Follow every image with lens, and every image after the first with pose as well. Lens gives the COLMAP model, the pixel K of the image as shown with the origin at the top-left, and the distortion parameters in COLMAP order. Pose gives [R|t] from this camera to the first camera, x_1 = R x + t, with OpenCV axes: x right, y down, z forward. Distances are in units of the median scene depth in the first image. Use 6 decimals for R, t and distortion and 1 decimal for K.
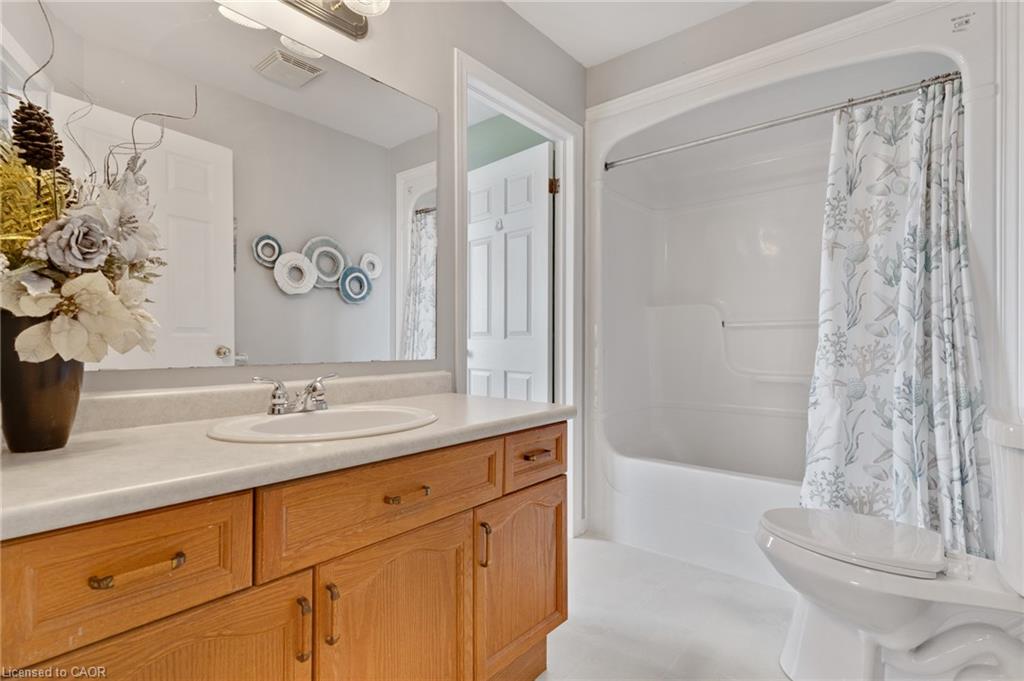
lens RADIAL K [[500.4, 0, 501.6], [0, 500.4, 344.7], [0, 0, 1]] dist [0.002203, -0.000649]
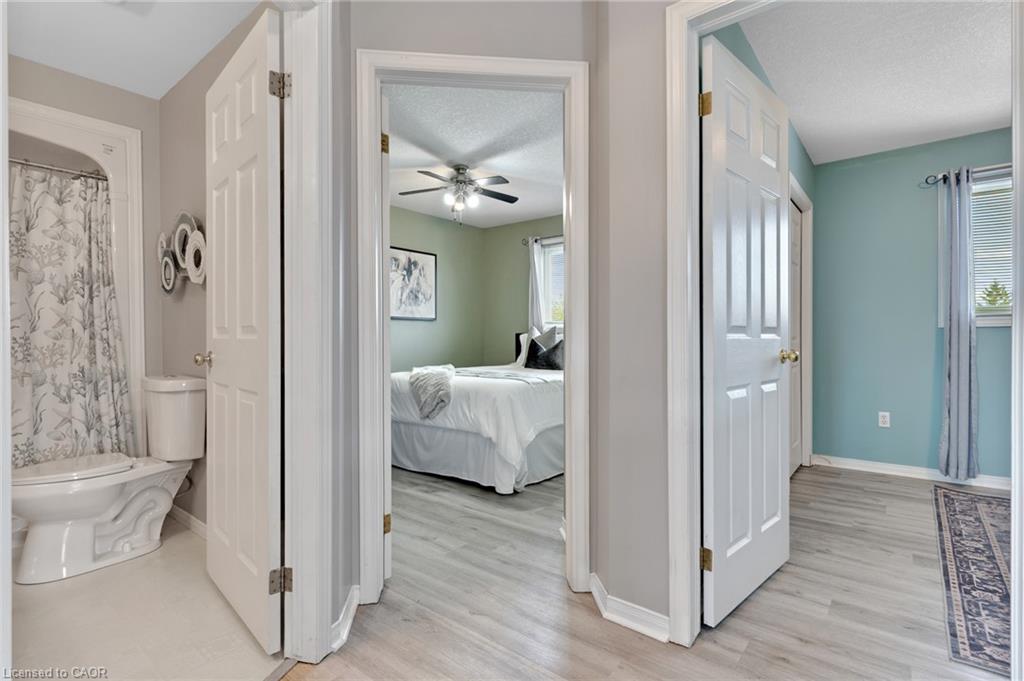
lens RADIAL K [[500.4, 0, 514.6], [0, 500.4, 339.6], [0, 0, 1]] dist [0.002203, -0.000649]
pose [[-0.010486, -0.002913, 0.999941, -0.721369], [0.015185, 0.999880, 0.003073, -0.000773], [-0.999830, 0.015216, -0.010440, -0.298648]]
